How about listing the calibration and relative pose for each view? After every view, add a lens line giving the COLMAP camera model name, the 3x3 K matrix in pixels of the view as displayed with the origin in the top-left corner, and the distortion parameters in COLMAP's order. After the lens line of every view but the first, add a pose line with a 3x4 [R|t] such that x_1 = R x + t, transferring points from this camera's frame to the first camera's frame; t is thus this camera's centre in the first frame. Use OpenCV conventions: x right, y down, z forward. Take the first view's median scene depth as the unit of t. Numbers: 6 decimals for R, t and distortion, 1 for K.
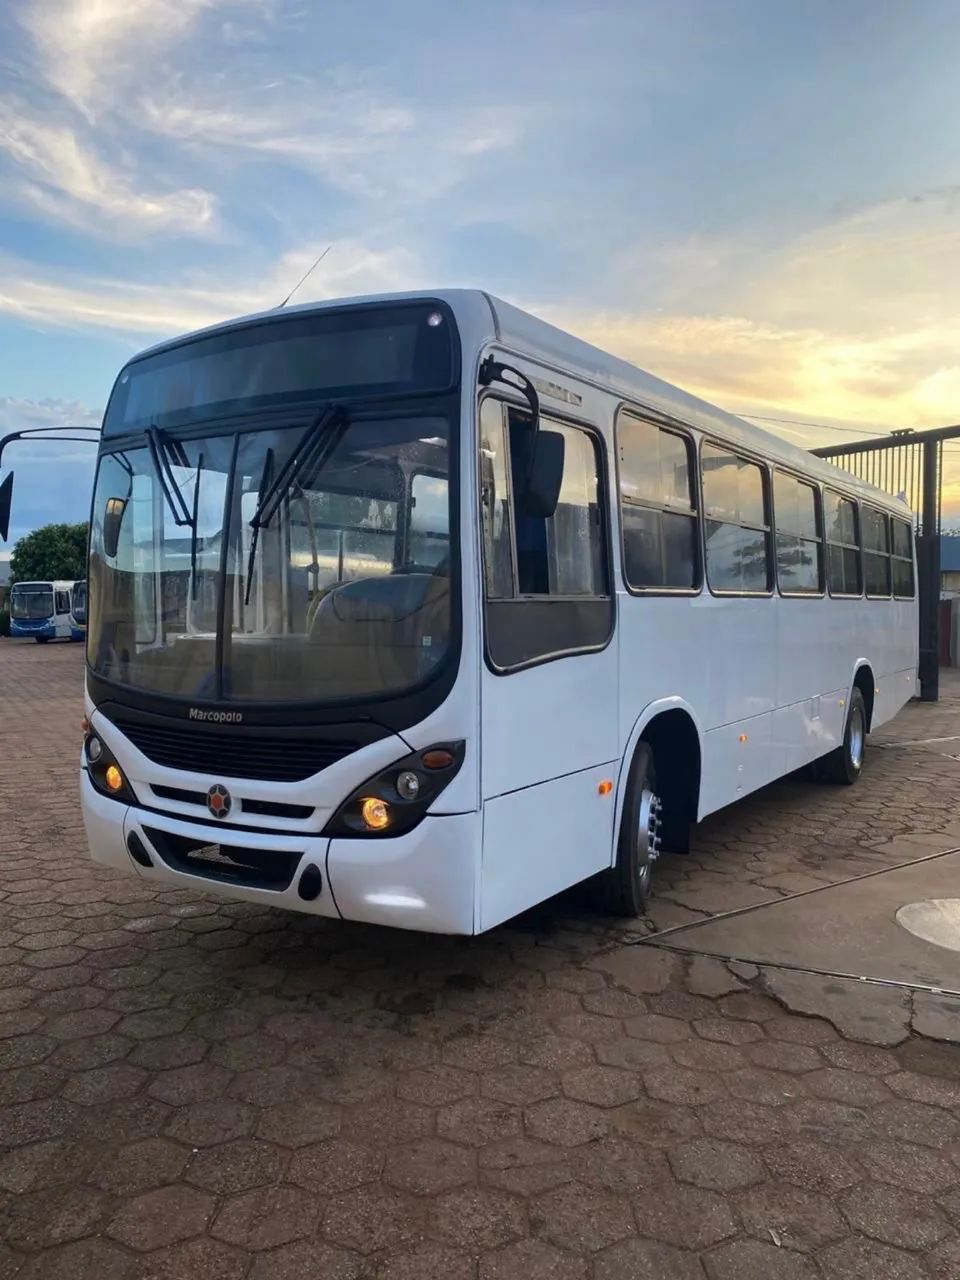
lens RADIAL K [[980.0, 0, 481.5], [0, 980.0, 634.6], [0, 0, 1]] dist [0.013676, -0.019934]
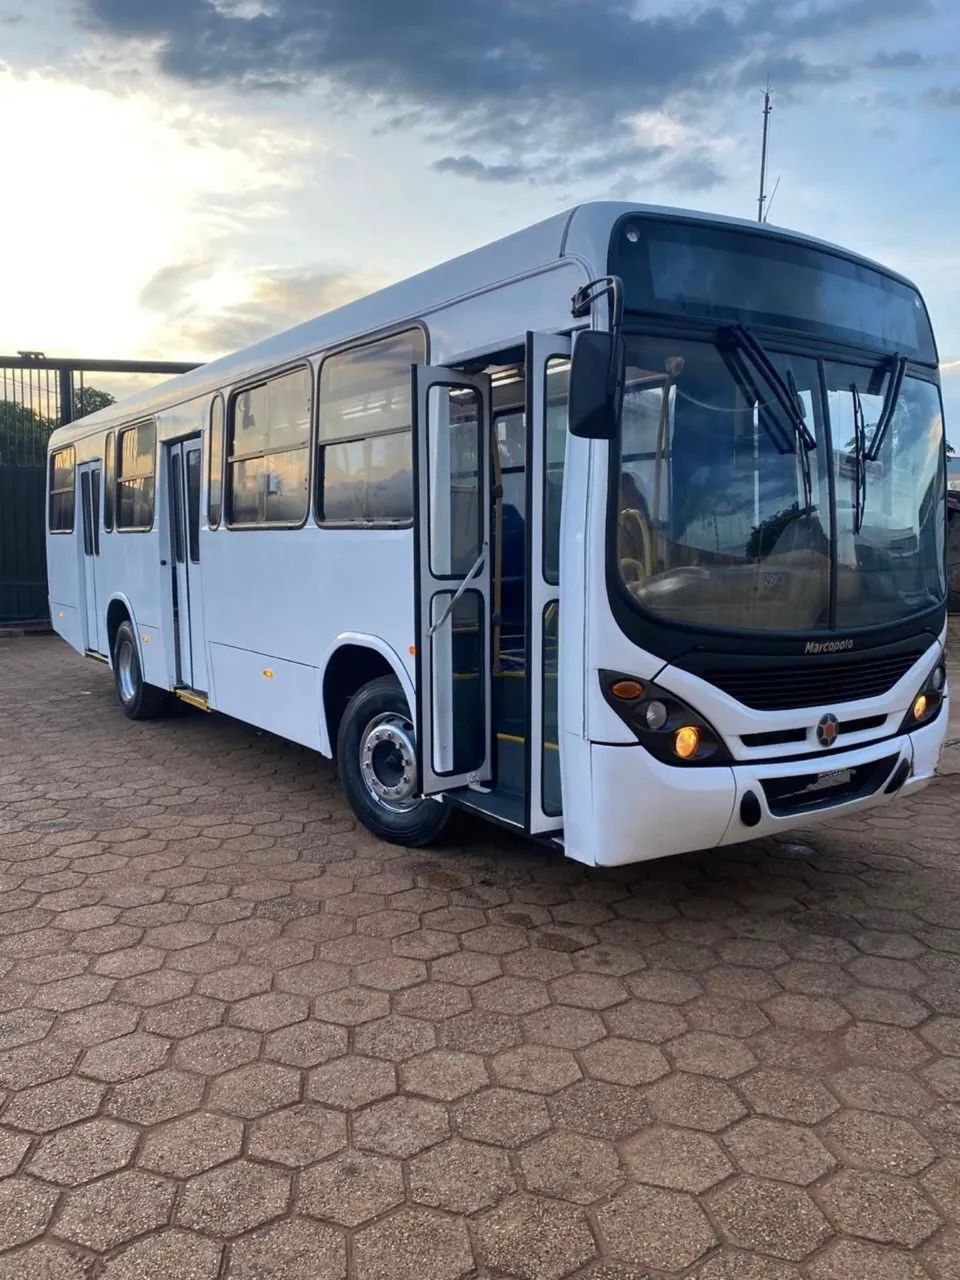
lens RADIAL K [[980.0, 0, 479.2], [0, 980.0, 641.0], [0, 0, 1]] dist [0.013676, -0.019934]
pose [[0.394873, -0.088207, 0.914492, -1.304681], [0.017908, 0.995930, 0.088330, -0.017002], [-0.918561, -0.018502, 0.394845, 0.917697]]
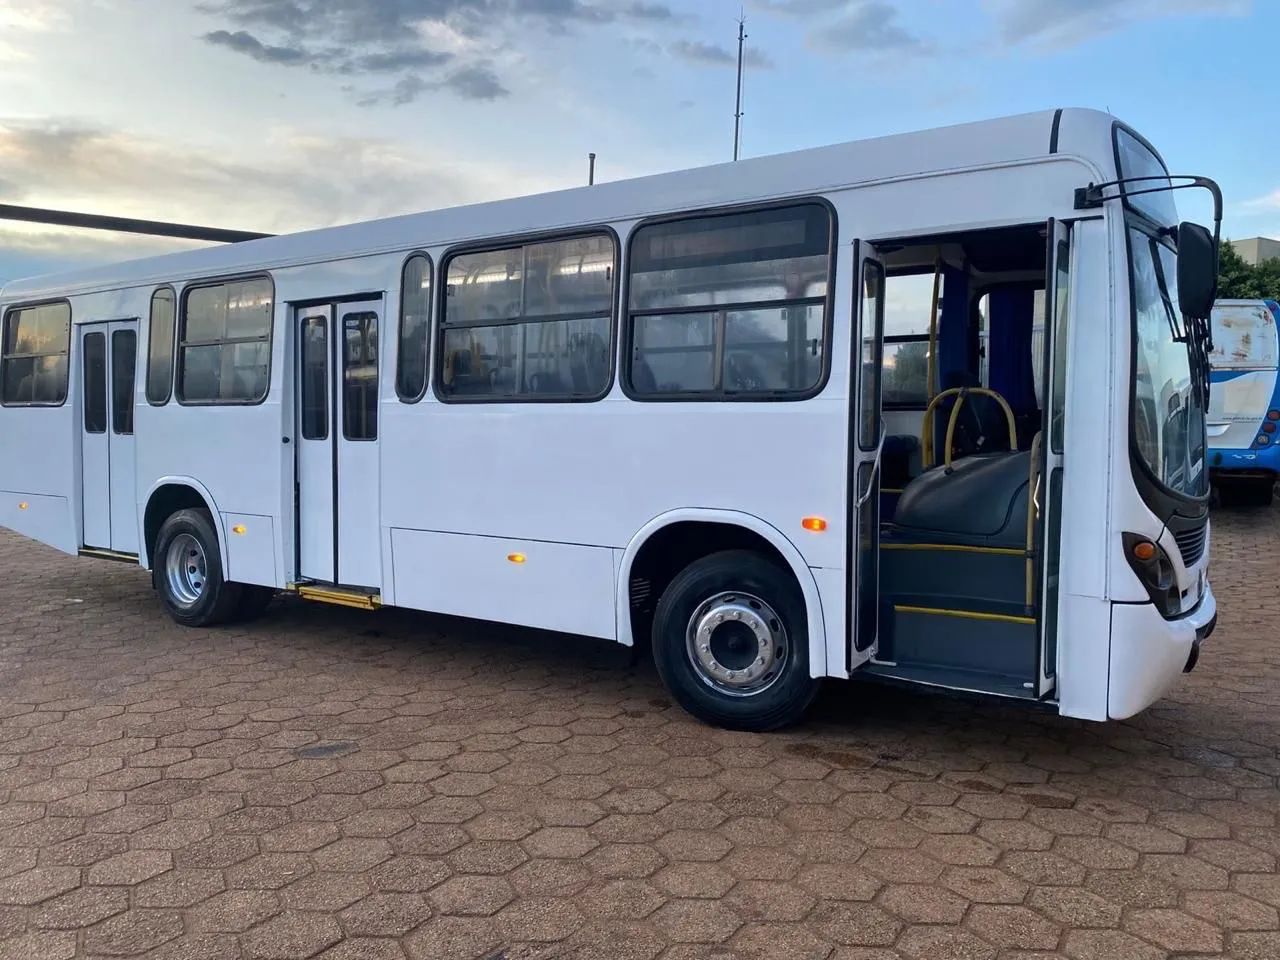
lens RADIAL K [[980.0, 0, 634.3], [0, 980.0, 467.0], [0, 0, 1]] dist [0.013676, -0.019934]
pose [[0.037107, -0.024182, 0.999019, -1.421156], [0.007017, 0.999689, 0.023938, -0.000604], [-0.999287, 0.006122, 0.037265, 1.607608]]
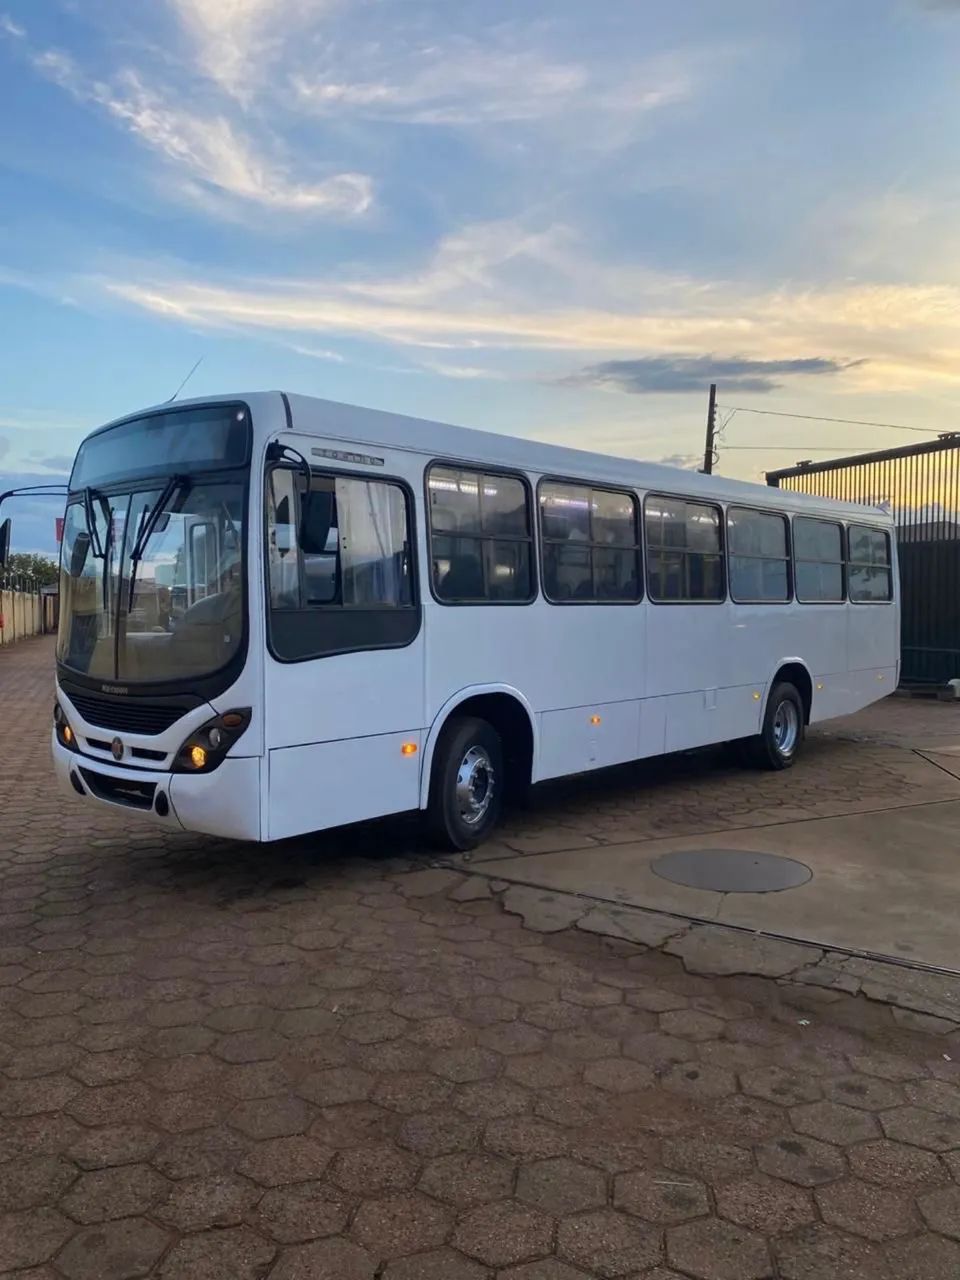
lens RADIAL K [[980.0, 0, 485.5], [0, 980.0, 653.1], [0, 0, 1]] dist [0.013676, -0.019934]
pose [[0.987372, 0.008367, -0.158195, 0.490023], [-0.005110, 0.999767, 0.020983, -0.004564], [0.158334, -0.019910, 0.987185, -0.337935]]
